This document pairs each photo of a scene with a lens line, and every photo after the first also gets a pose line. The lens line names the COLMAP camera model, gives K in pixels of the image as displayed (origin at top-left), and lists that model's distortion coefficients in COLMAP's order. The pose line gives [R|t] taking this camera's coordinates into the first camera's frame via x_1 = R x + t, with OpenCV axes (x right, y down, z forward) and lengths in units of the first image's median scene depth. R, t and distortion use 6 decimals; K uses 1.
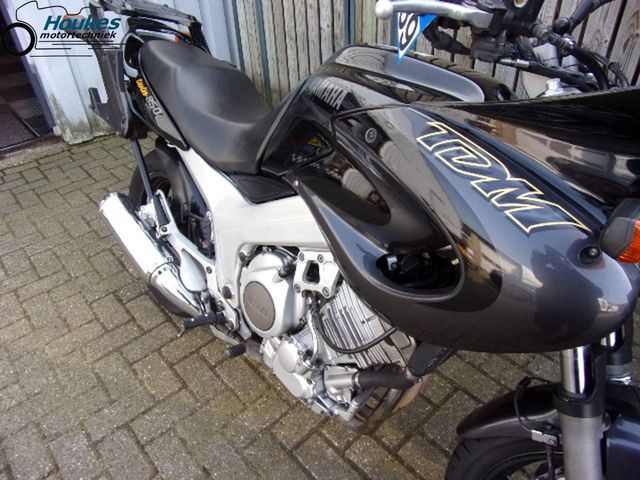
lens RADIAL K [[446.7, 0, 320.0], [0, 446.7, 240.0], [0, 0, 1]] dist [-0.032038, 0.003594]
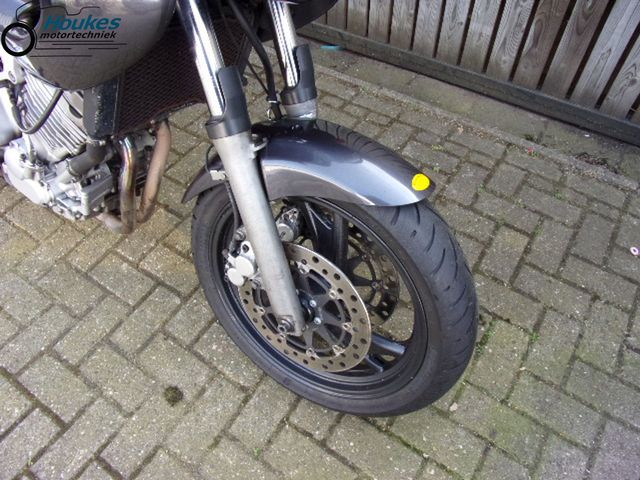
lens RADIAL K [[446.7, 0, 320.0], [0, 446.7, 240.0], [0, 0, 1]] dist [-0.032038, 0.003594]
pose [[0.971207, -0.168683, 0.168232, 0.295792], [0.115533, 0.951051, 0.286626, 0.177523], [-0.208347, -0.258937, 0.943156, -0.042785]]
